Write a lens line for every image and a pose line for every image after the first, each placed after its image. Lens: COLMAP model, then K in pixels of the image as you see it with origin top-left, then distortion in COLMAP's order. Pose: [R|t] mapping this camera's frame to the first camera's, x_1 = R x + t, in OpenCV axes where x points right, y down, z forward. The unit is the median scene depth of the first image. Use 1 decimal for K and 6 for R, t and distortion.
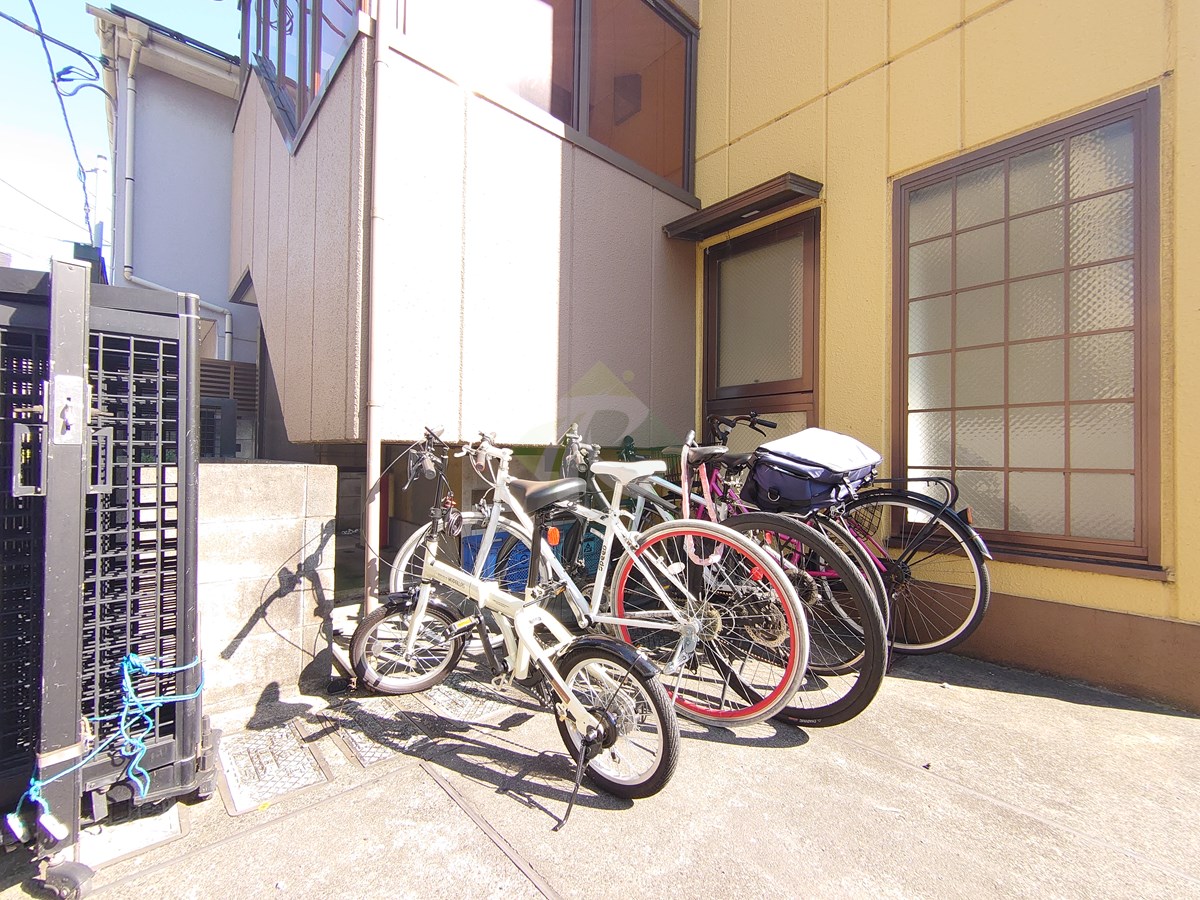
lens RADIAL K [[518.8, 0, 598.6], [0, 518.8, 454.2], [0, 0, 1]] dist [-0.003638, -0.000698]
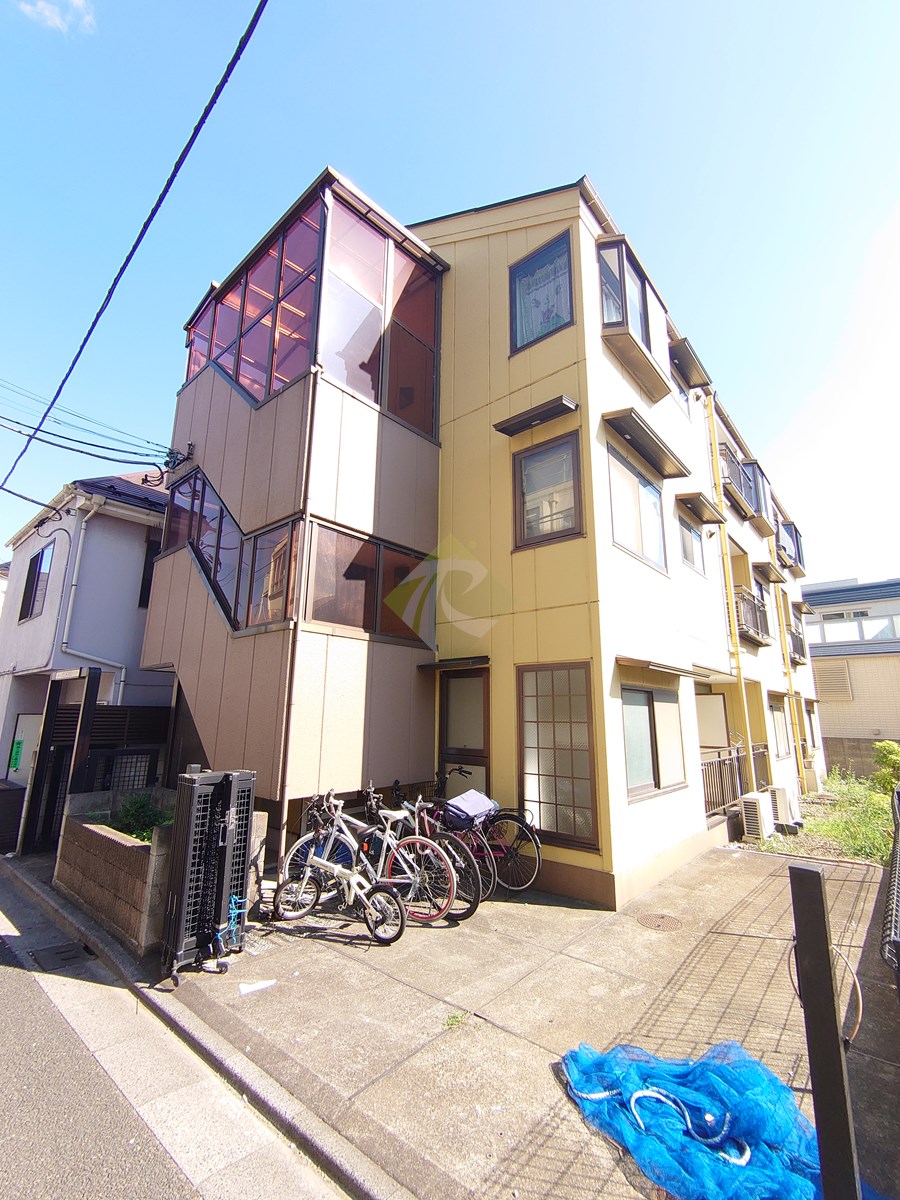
lens RADIAL K [[518.8, 0, 448.7], [0, 518.8, 595.0], [0, 0, 1]] dist [-0.003638, -0.000698]
pose [[0.992031, 0.024519, 0.123585, -0.015027], [0.003075, 0.975876, -0.218302, -0.469687], [-0.125957, 0.216942, 0.968024, -1.739085]]
